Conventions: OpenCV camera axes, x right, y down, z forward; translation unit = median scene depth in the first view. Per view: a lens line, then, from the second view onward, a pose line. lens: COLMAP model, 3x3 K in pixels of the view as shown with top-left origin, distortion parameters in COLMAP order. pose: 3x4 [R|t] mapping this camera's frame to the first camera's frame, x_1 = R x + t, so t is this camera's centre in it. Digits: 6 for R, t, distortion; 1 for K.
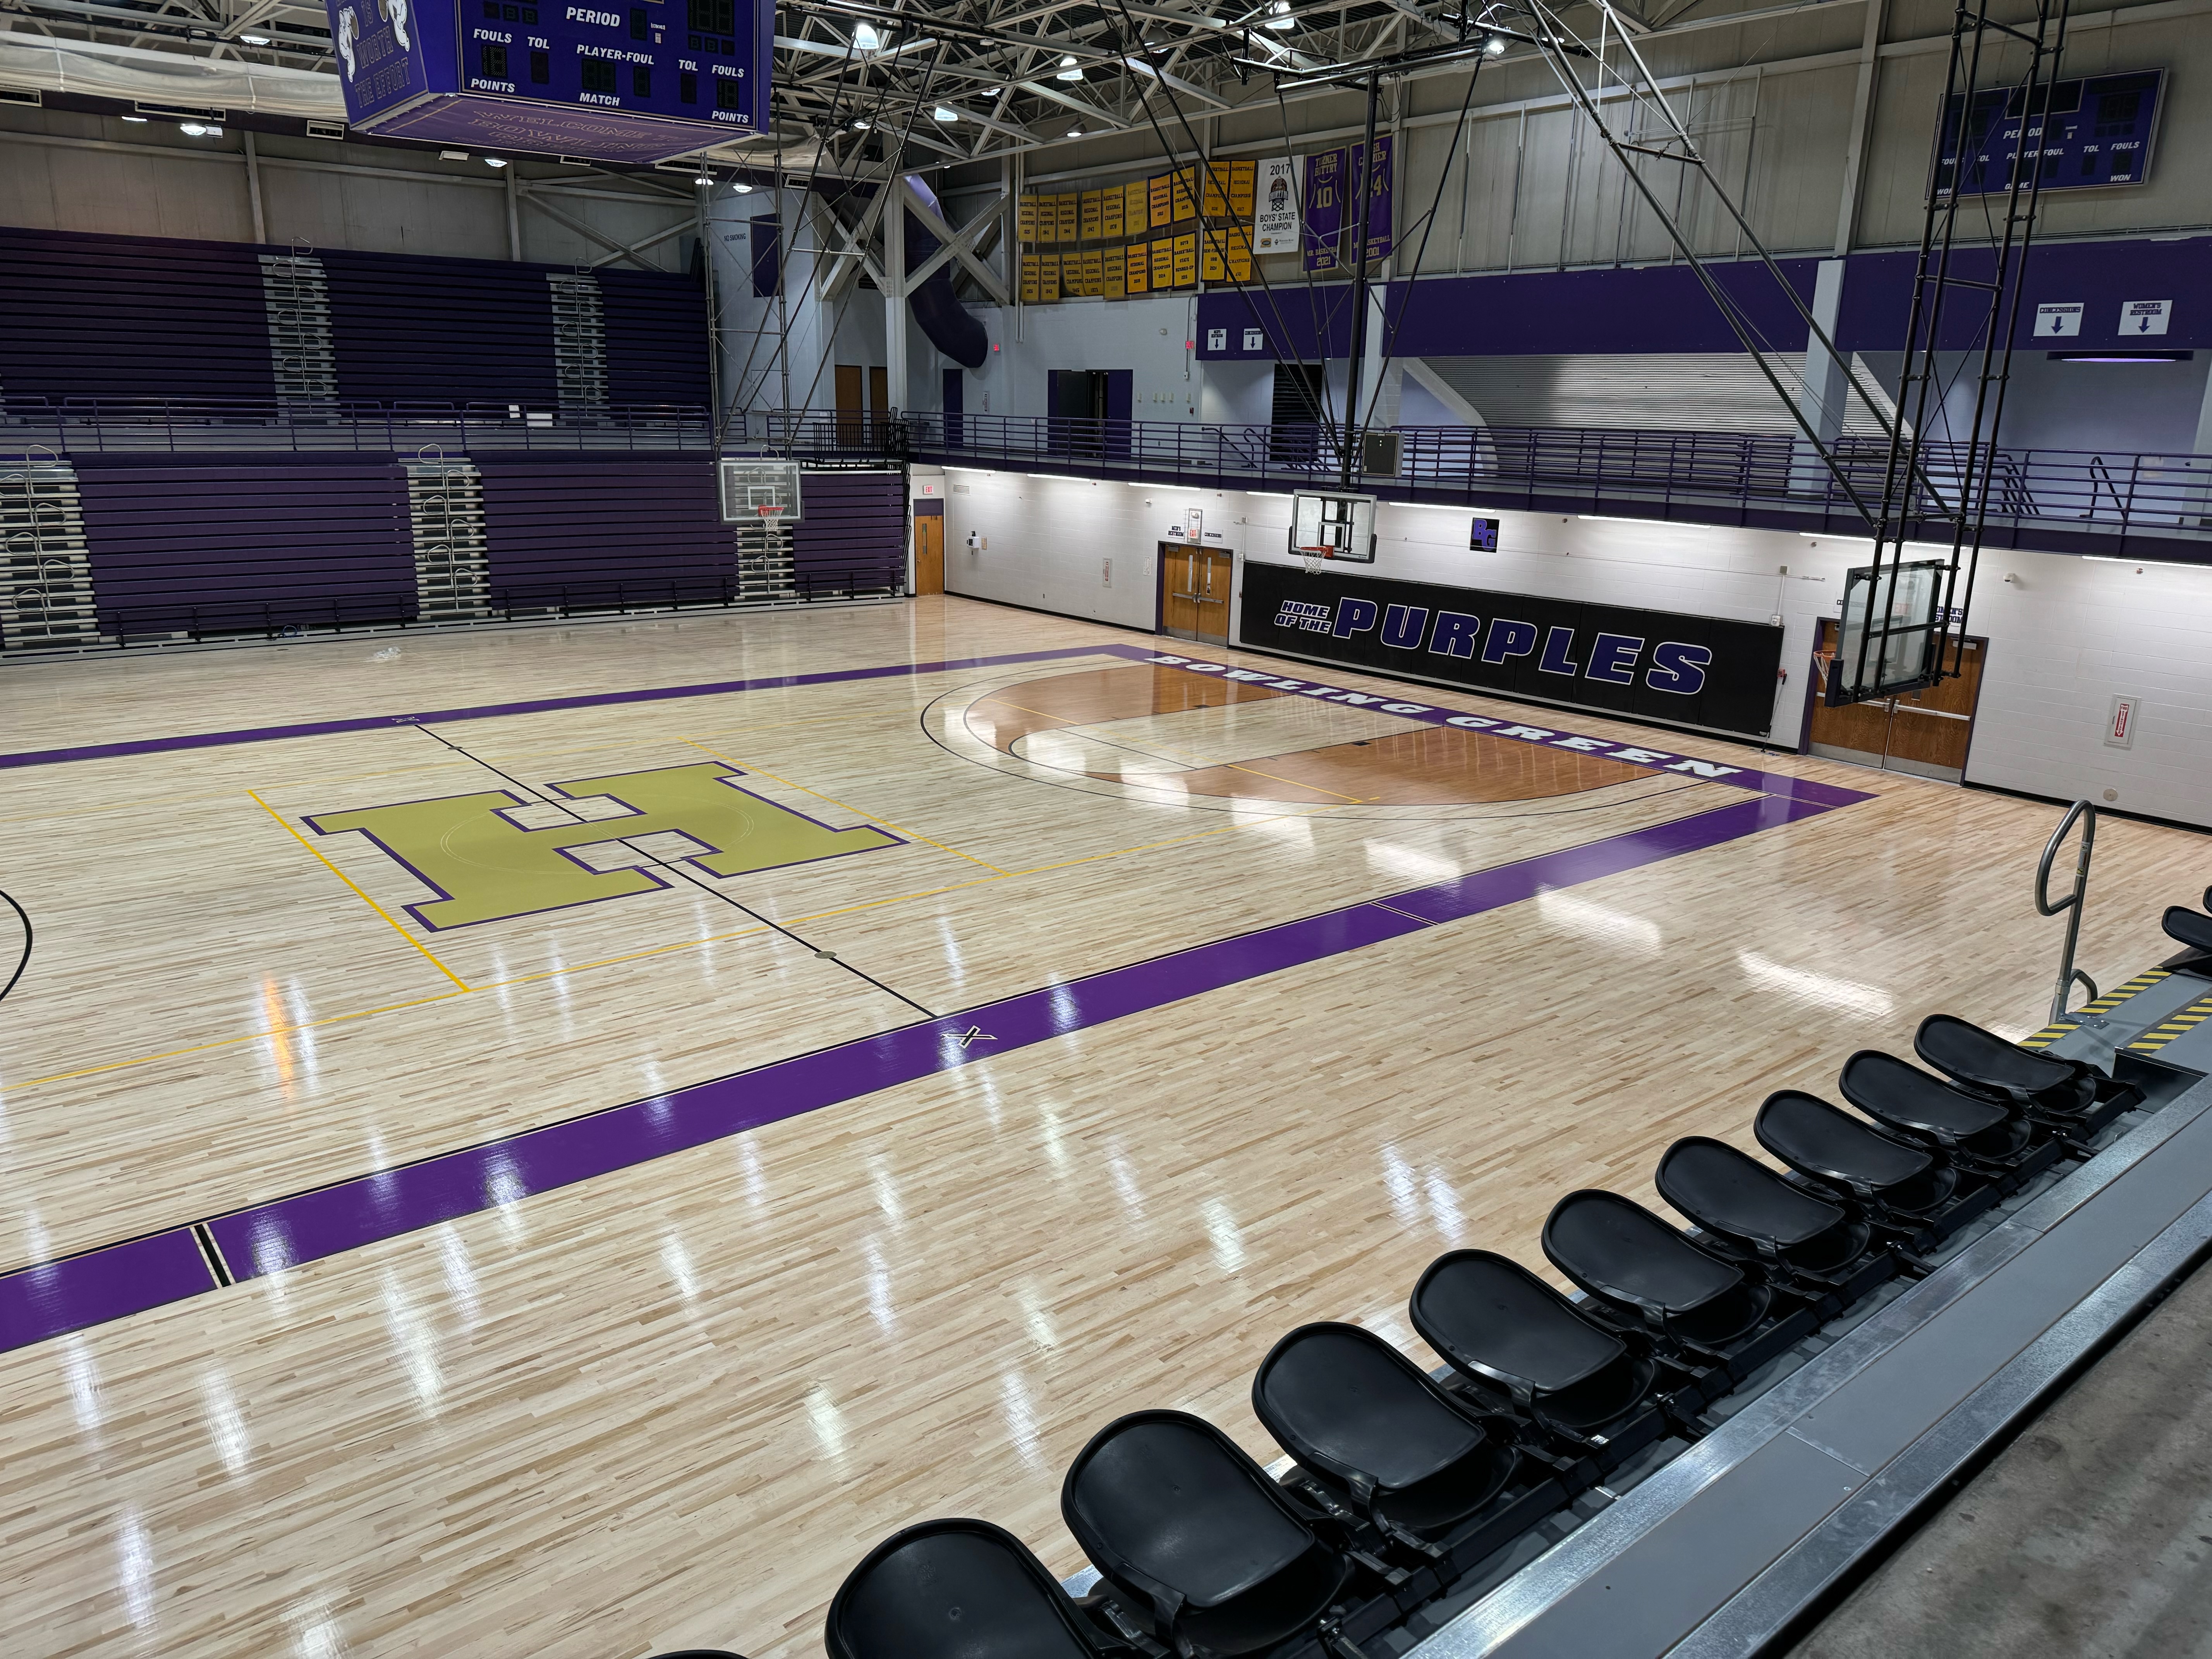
lens RADIAL K [[1553.9, 0, 1106.9], [0, 1553.9, 840.3], [0, 0, 1]] dist [0.110164, -0.168838]
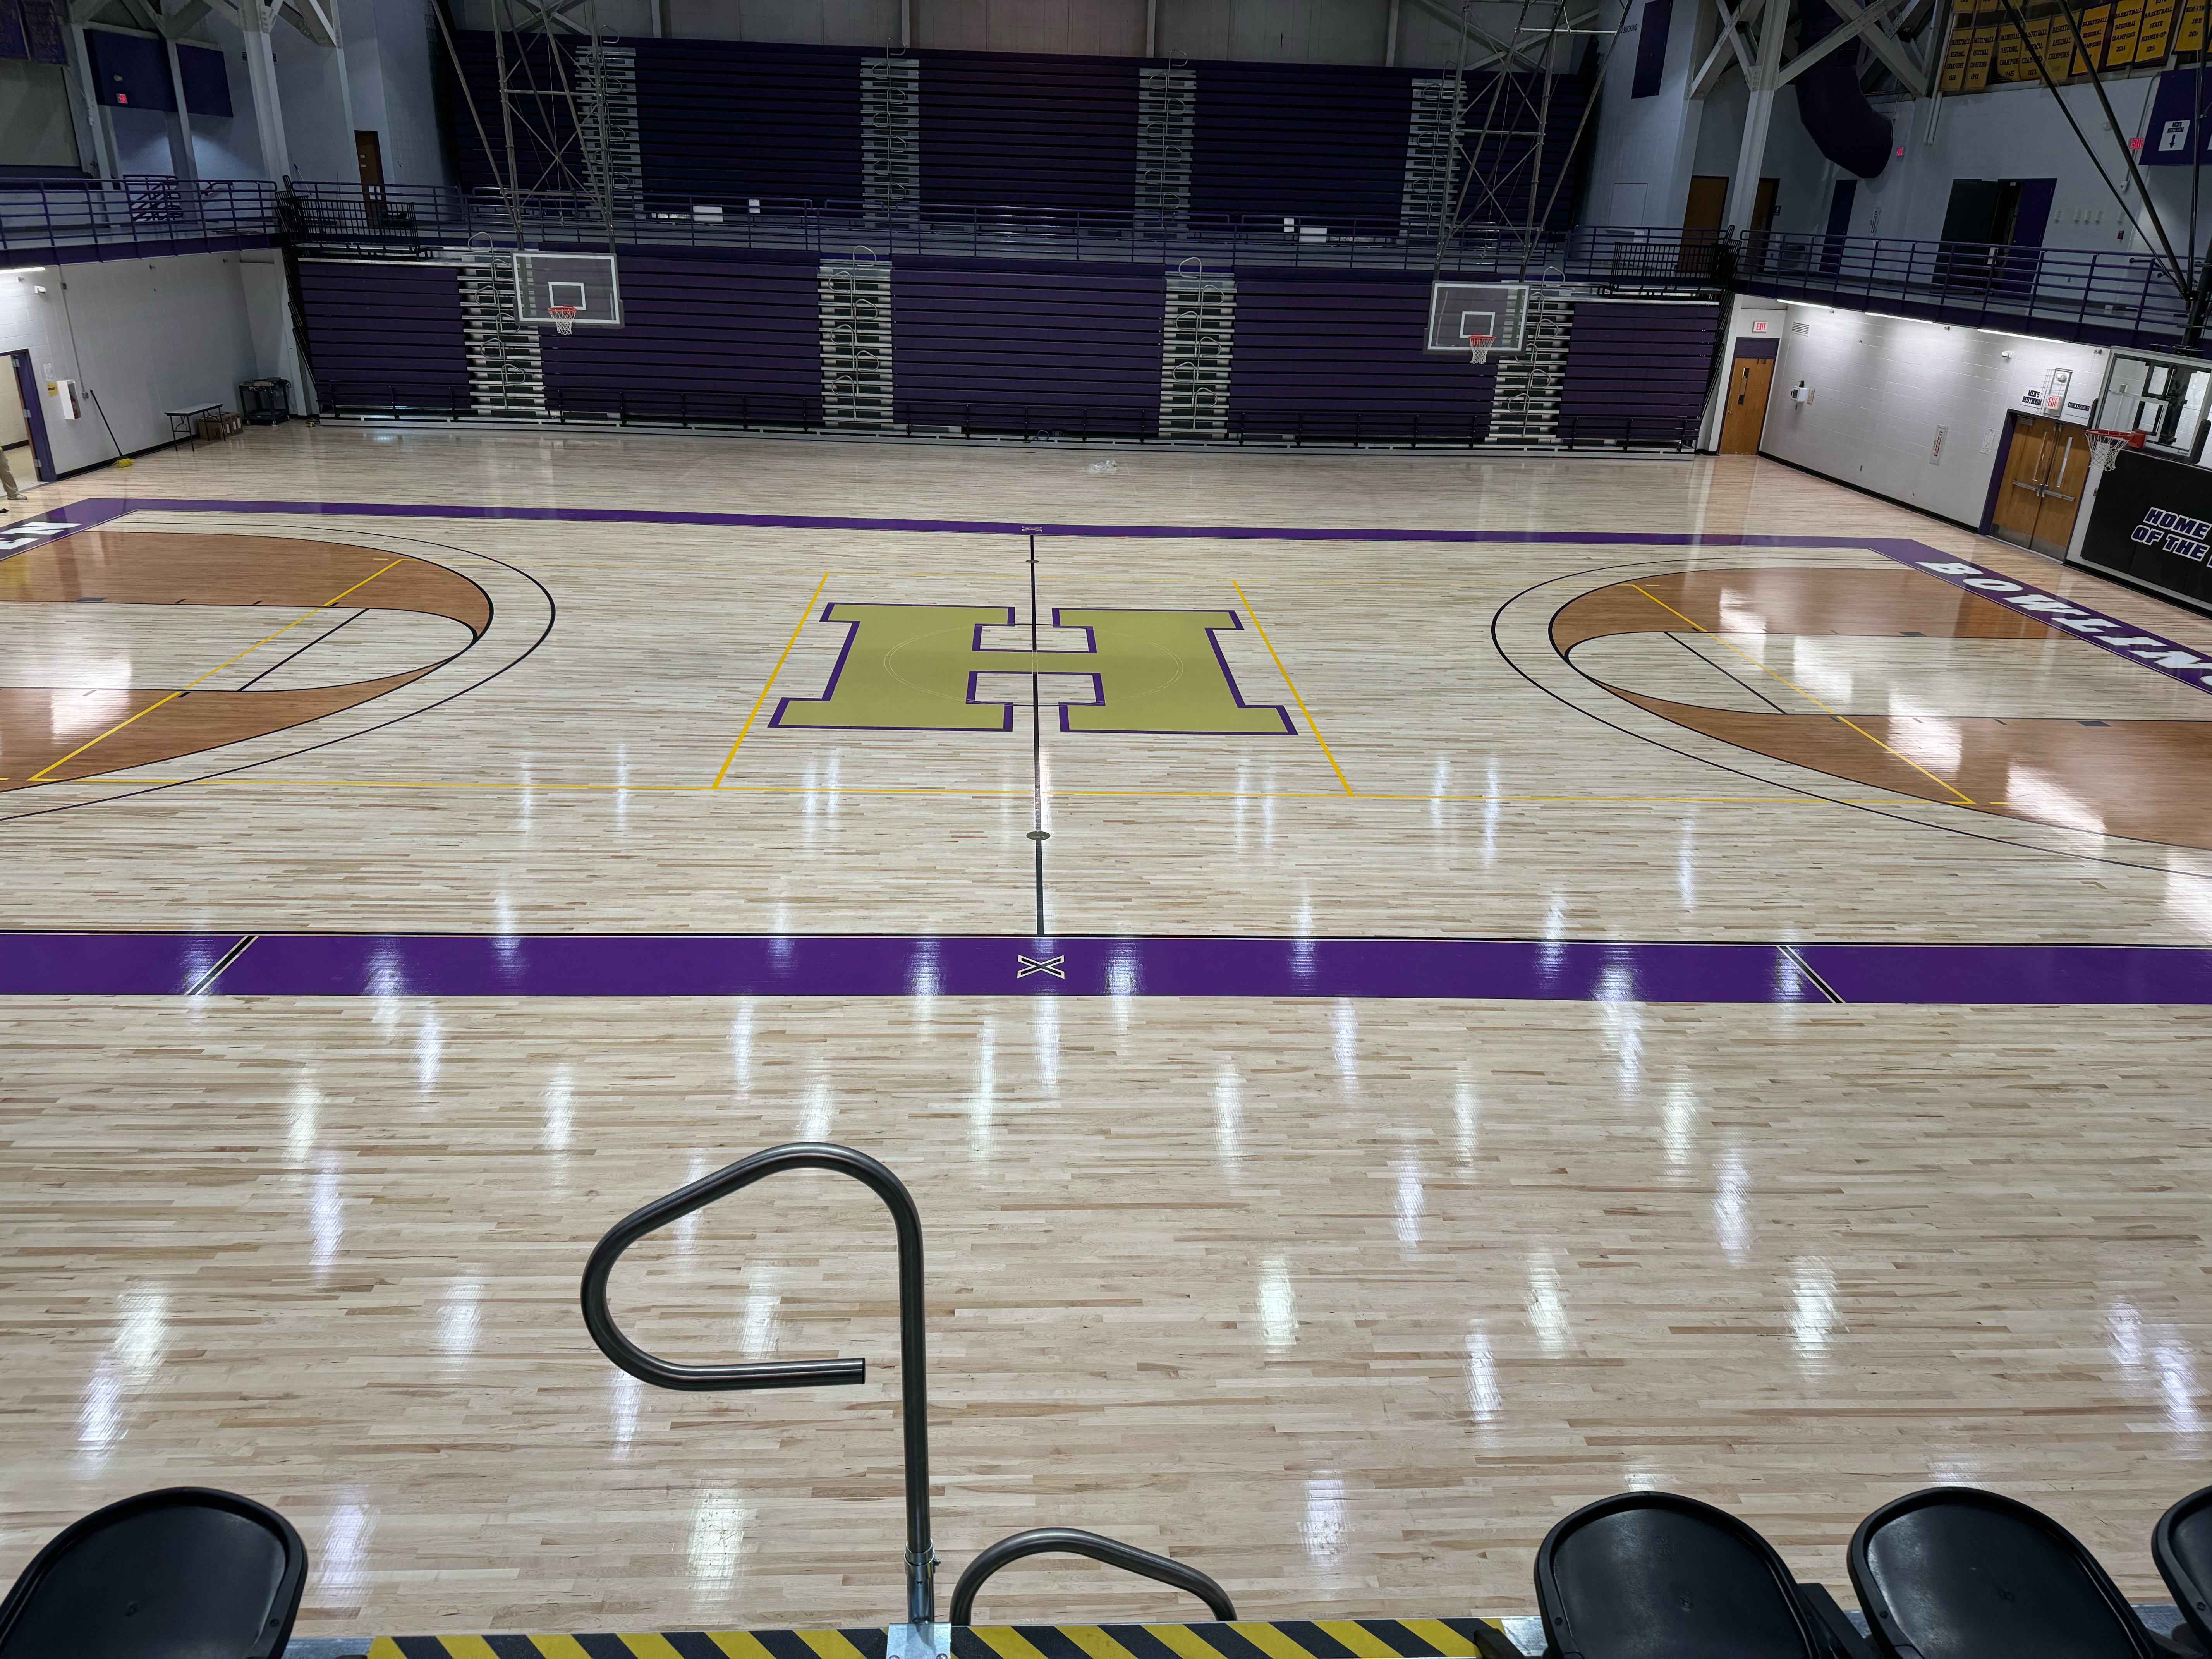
lens RADIAL K [[1554.8, 0, 1095.2], [0, 1554.8, 824.5], [0, 0, 1]] dist [0.097563, -0.128038]
pose [[0.801032, 0.228081, -0.553469, 0.152162], [-0.176940, 0.973471, 0.145076, -0.030805], [0.571875, -0.018280, 0.820137, 0.122826]]
